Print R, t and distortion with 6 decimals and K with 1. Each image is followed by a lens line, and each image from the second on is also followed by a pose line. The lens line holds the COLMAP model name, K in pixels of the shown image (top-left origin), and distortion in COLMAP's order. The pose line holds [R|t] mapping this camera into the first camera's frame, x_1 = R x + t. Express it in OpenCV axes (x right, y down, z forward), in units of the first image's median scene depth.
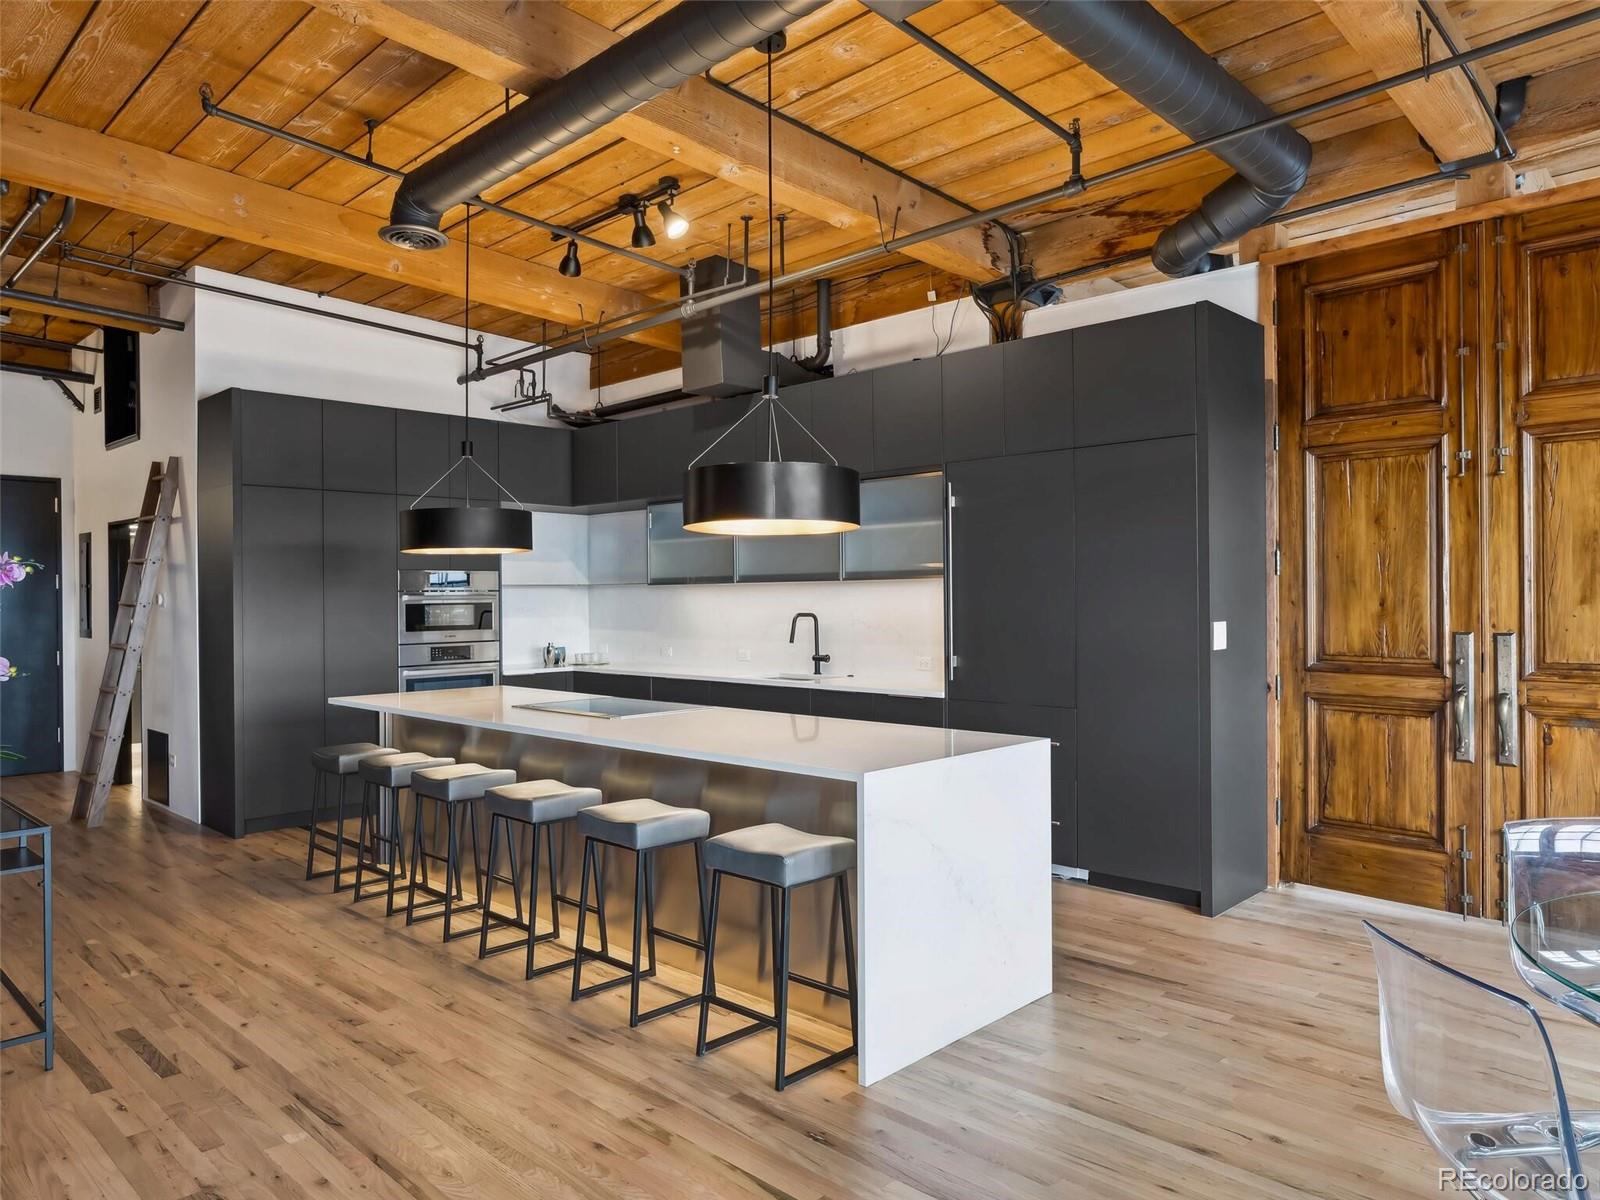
lens RADIAL K [[1045.8, 0, 802.5], [0, 1045.8, 602.1], [0, 0, 1]] dist [-0.003528, -0.005730]
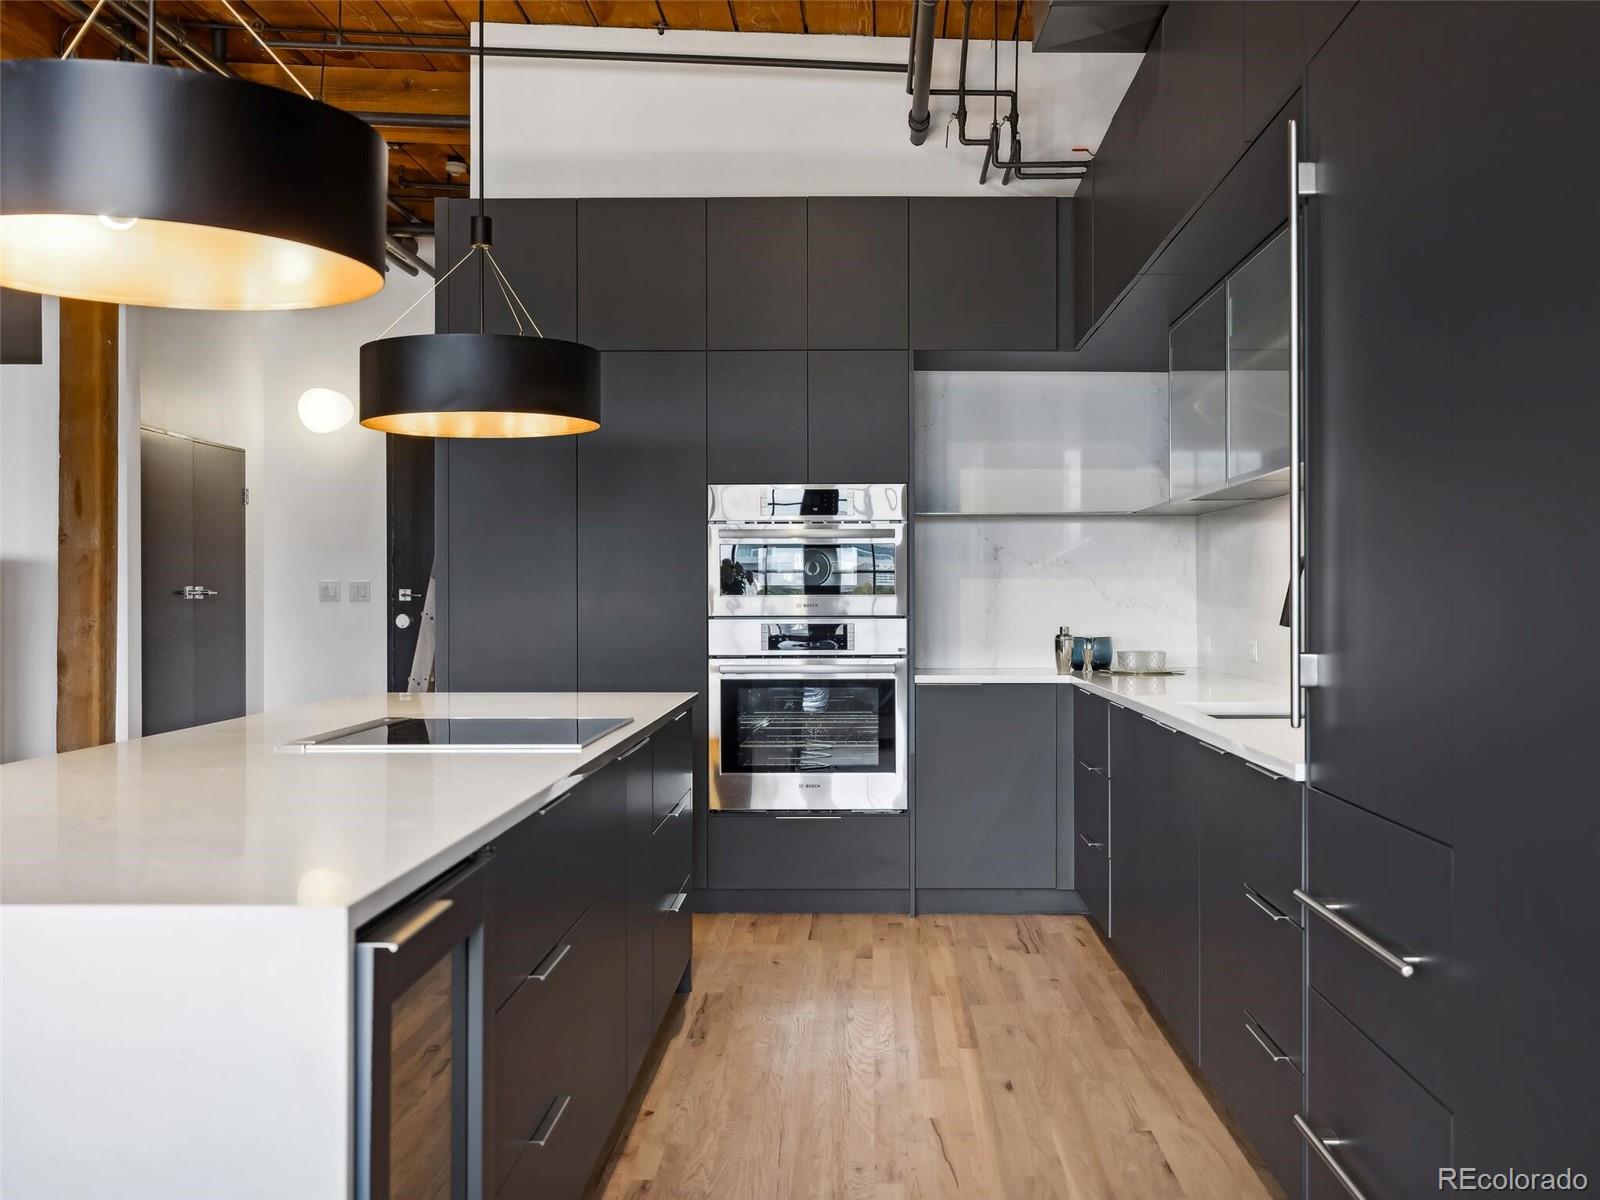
lens RADIAL K [[1728.9, 0, 836.7], [0, 1728.9, 587.2], [0, 0, 1]] dist [0.000345, 0.000000]
pose [[0.686688, 0.003894, -0.726942, 0.344217], [-0.003872, 0.999991, 0.001698, 0.022936], [0.726942, 0.001649, 0.686697, 0.425835]]
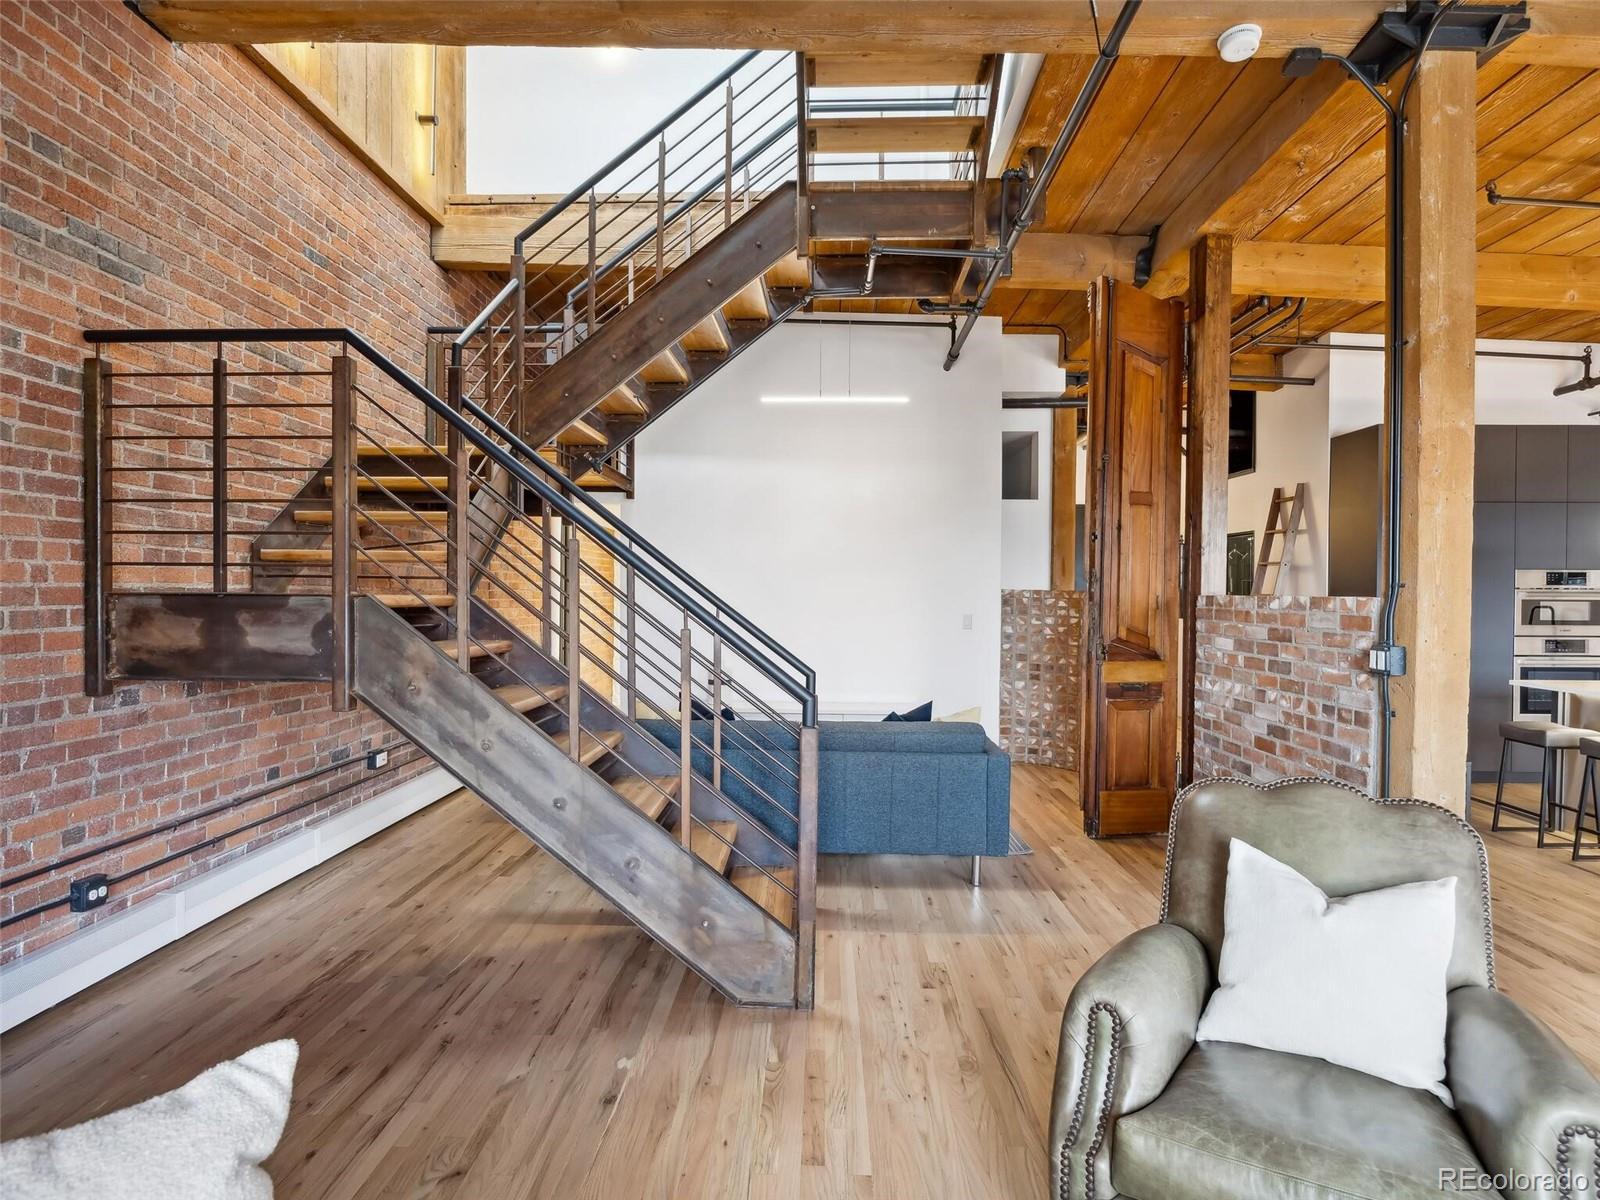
lens RADIAL K [[877.5, 0, 794.5], [0, 877.5, 606.0], [0, 0, 1]] dist [-0.012315, 0.003327]
pose [[0.669237, 0.024236, -0.742653, -0.220508], [-0.012232, 0.999692, 0.021601, -0.002361], [0.742948, -0.005373, 0.669328, -0.203571]]
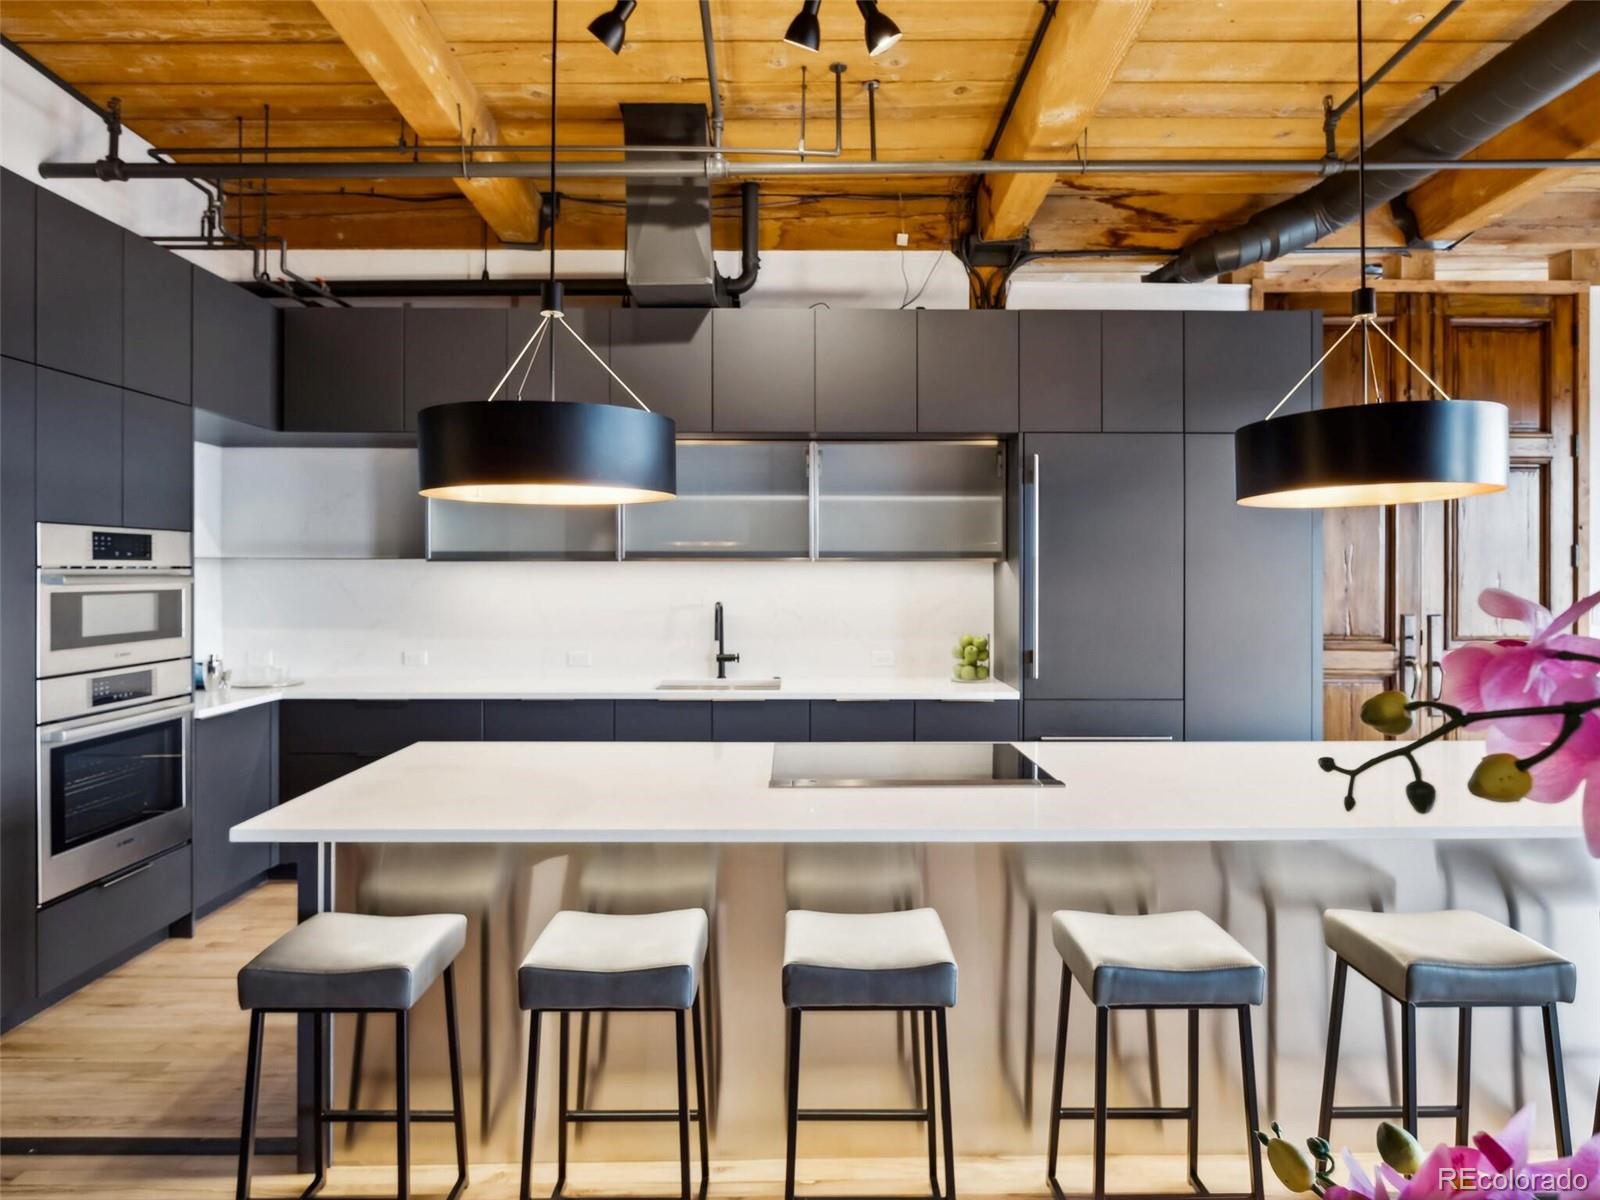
lens RADIAL K [[914.3, 0, 811.3], [0, 914.3, 584.0], [0, 0, 1]] dist [-0.013232, -0.000499]
pose [[0.716896, 0.000286, 0.697180, -0.439959], [-0.003555, 0.999988, 0.003245, -0.005440], [-0.697171, -0.004805, 0.716889, 0.475676]]
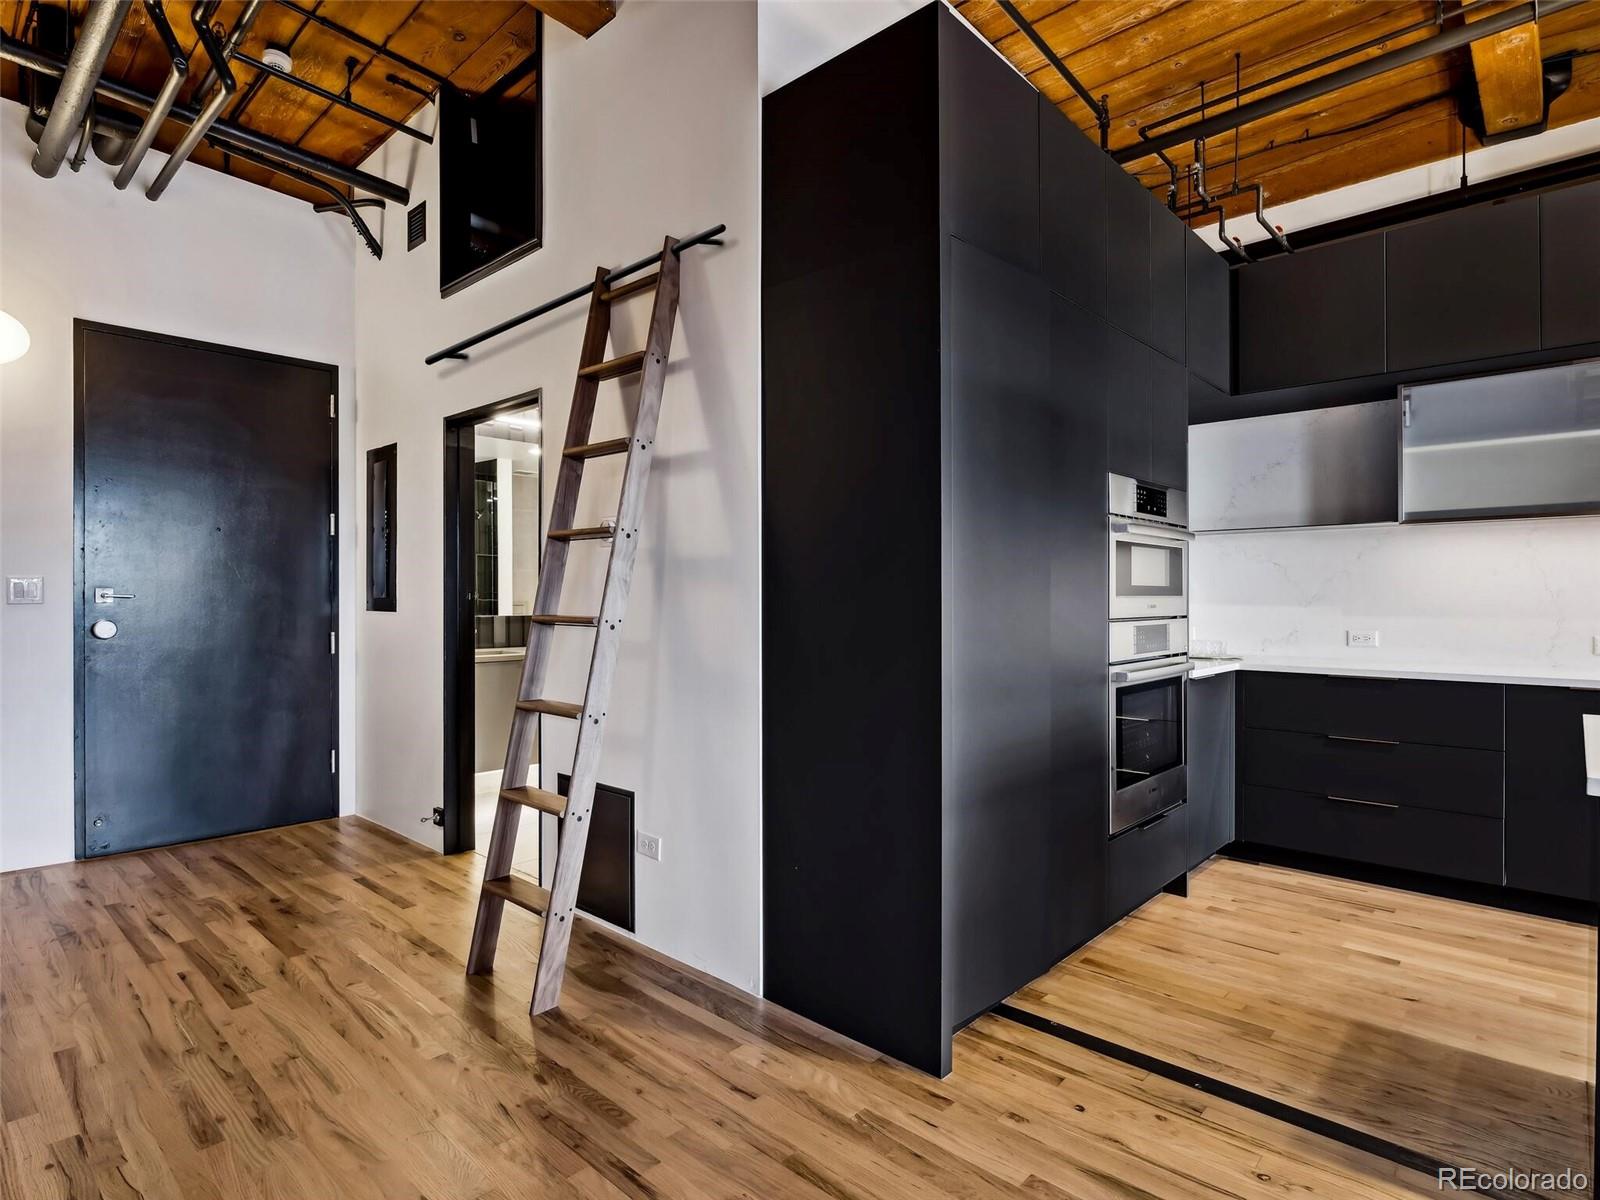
lens RADIAL K [[857.5, 0, 794.3], [0, 857.5, 603.8], [0, 0, 1]] dist [0.001459, 0.000032]
pose [[0.999952, 0.007648, 0.006085, -0.564410], [-0.007665, 0.999967, 0.002702, 0.033823], [-0.006064, -0.002749, 0.999978, 0.608444]]
